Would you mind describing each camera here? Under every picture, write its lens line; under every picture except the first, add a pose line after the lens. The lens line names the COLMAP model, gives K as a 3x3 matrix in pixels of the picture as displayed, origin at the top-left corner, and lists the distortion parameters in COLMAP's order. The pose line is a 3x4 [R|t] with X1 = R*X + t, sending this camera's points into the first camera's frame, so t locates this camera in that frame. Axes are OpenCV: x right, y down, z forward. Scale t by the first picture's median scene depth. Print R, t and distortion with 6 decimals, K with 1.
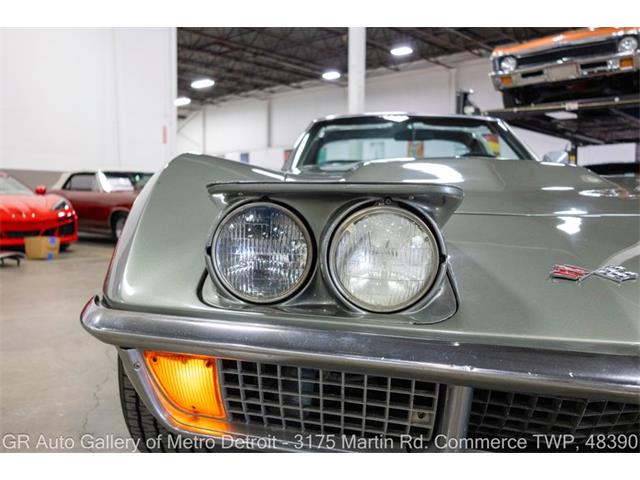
lens RADIAL K [[424.0, 0, 323.5], [0, 424.0, 241.6], [0, 0, 1]] dist [0.004377, -0.008117]
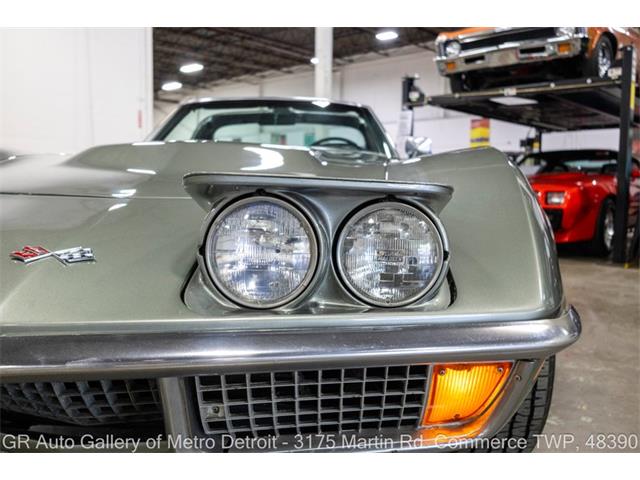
lens RADIAL K [[424.0, 0, 328.8], [0, 424.0, 235.4], [0, 0, 1]] dist [0.004377, -0.008117]
pose [[0.999964, 0.006686, -0.005266, 0.107603], [-0.006591, 0.999822, 0.017690, 0.000547], [0.005383, -0.017655, 0.999830, 0.000813]]
